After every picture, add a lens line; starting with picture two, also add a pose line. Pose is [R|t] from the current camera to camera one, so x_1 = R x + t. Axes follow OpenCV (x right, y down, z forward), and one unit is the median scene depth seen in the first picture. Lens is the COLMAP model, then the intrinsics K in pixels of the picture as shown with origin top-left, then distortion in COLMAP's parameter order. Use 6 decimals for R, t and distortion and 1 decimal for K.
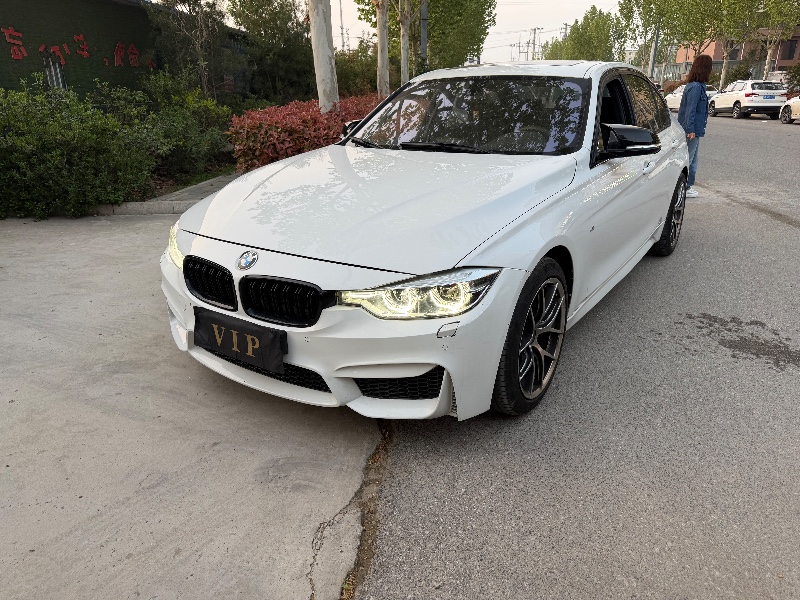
lens RADIAL K [[555.9, 0, 400.0], [0, 555.9, 300.0], [0, 0, 1]] dist [0.063415, -0.080212]
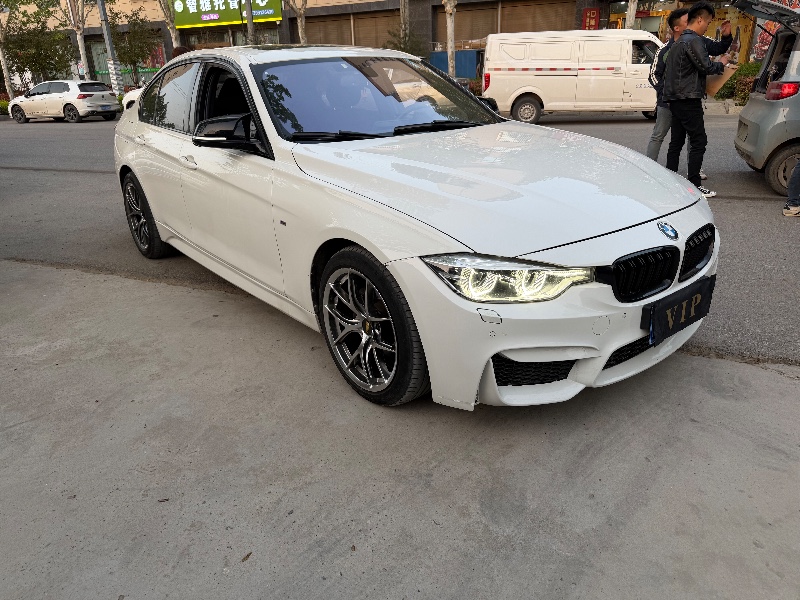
lens RADIAL K [[555.9, 0, 400.0], [0, 555.9, 300.0], [0, 0, 1]] dist [0.063415, -0.080212]
pose [[0.295975, -0.356709, 0.886091, -1.317556], [0.358345, 0.901366, 0.243163, -0.366535], [-0.885431, 0.245556, 0.394607, 1.047429]]
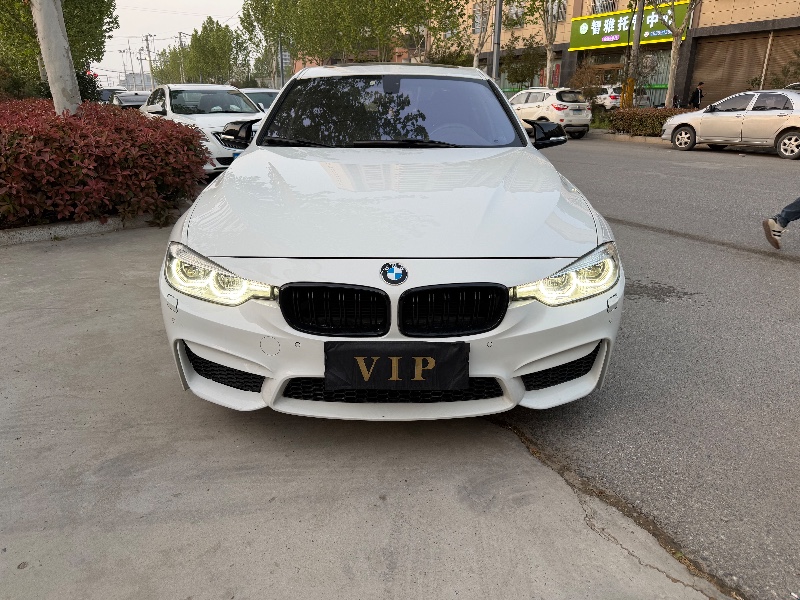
lens RADIAL K [[555.9, 0, 400.0], [0, 555.9, 300.0], [0, 0, 1]] dist [0.063415, -0.080212]
pose [[0.826315, -0.178030, 0.534330, -0.723822], [0.186345, 0.981713, 0.038918, -0.061686], [-0.531488, 0.067411, 0.844379, 0.272233]]
